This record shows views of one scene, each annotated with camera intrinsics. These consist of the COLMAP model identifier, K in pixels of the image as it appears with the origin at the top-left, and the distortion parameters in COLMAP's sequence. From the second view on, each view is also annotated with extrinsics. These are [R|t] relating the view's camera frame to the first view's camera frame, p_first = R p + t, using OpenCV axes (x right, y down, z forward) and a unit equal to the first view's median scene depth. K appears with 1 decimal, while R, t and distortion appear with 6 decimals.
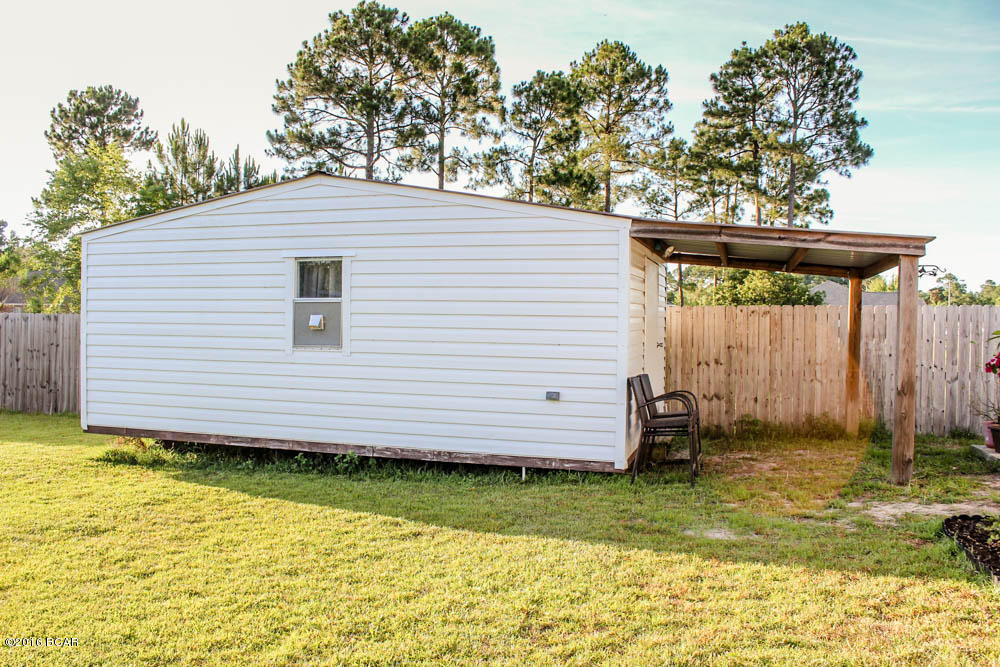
lens RADIAL K [[846.5, 0, 500.5], [0, 846.5, 329.2], [0, 0, 1]] dist [-0.166601, 0.139043]
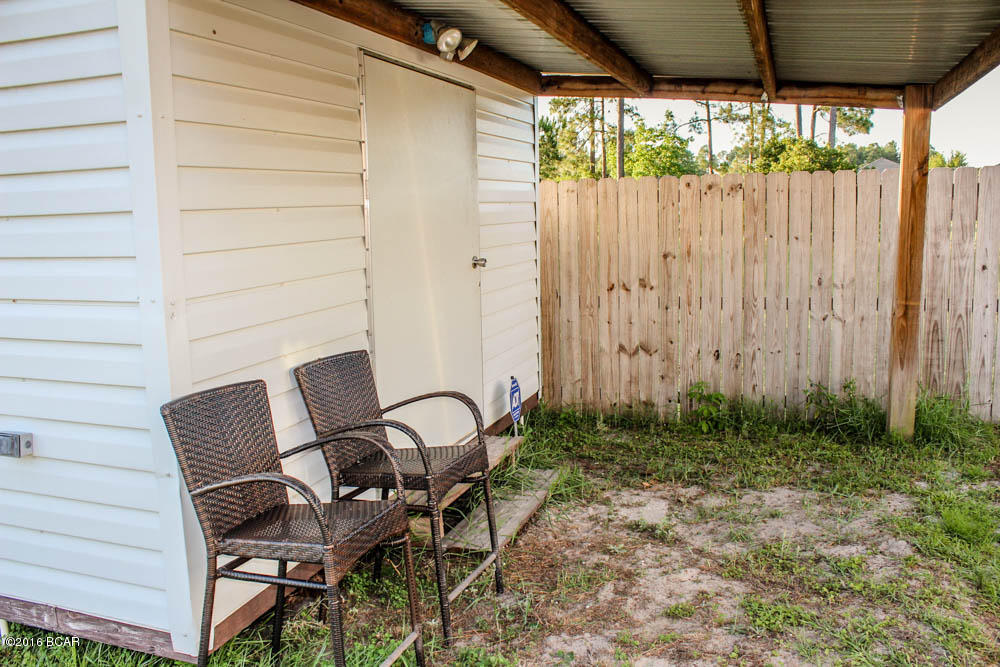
lens RADIAL K [[846.5, 0, 498.5], [0, 846.5, 335.8], [0, 0, 1]] dist [-0.166601, 0.139043]
pose [[0.997931, -0.025663, -0.058954, 0.201834], [0.033464, 0.990224, 0.135413, -0.003751], [0.054902, -0.137106, 0.989034, 0.474650]]
